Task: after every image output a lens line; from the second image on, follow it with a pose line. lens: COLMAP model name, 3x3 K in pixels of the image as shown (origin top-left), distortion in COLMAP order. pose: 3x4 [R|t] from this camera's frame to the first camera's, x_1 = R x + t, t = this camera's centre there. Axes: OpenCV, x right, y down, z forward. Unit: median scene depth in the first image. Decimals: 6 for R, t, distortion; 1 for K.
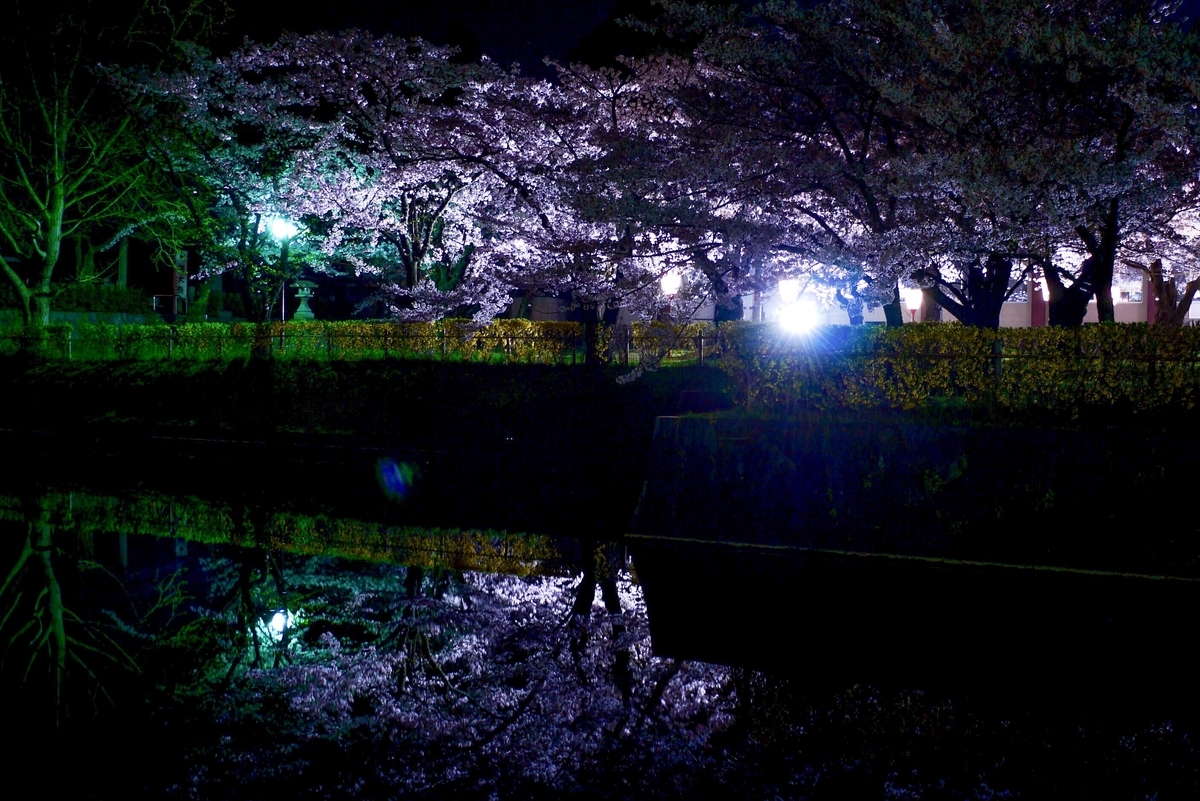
lens RADIAL K [[1501.5, 0, 600.3], [0, 1501.5, 398.4], [0, 0, 1]] dist [0.004712, 0.000000]
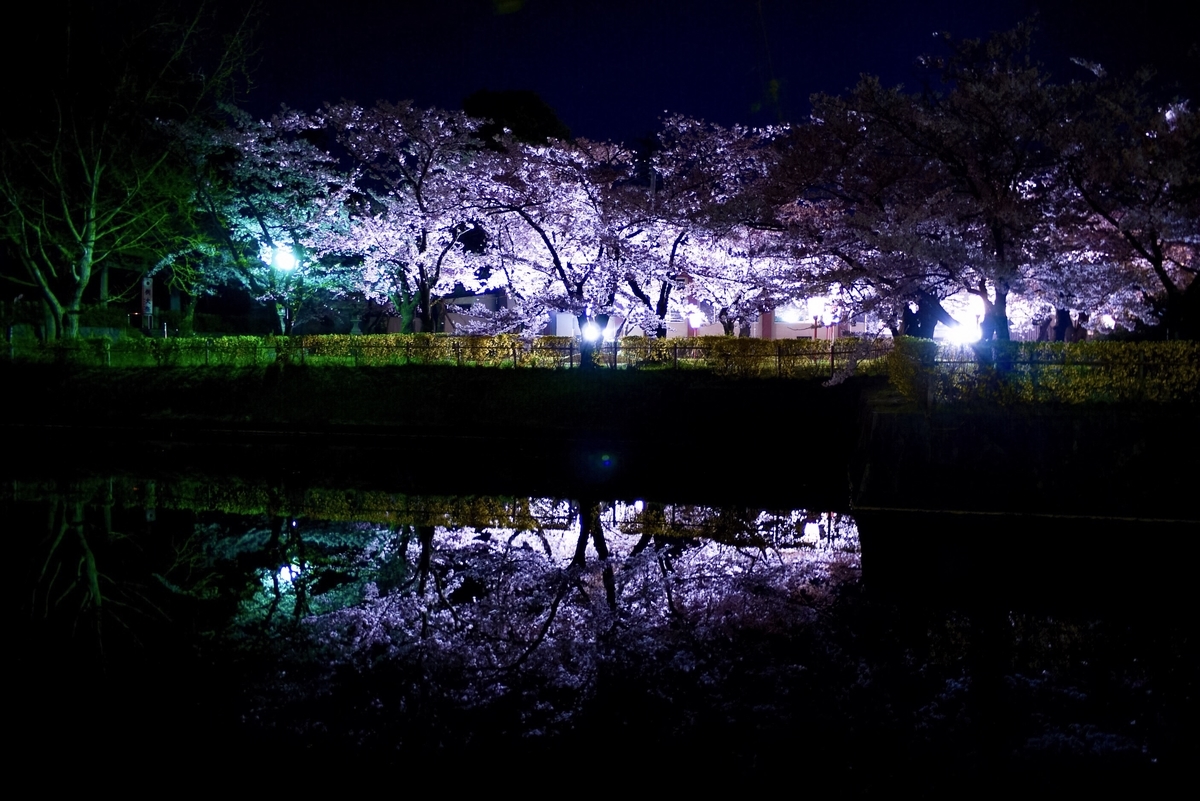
lens RADIAL K [[1001.6, 0, 599.9], [0, 1001.6, 401.8], [0, 0, 1]] dist [-0.005814, -0.013227]
pose [[0.961080, -0.015475, 0.275837, -0.201113], [0.011402, 0.999801, 0.016363, -0.006275], [-0.276035, -0.012581, 0.961065, 0.127498]]
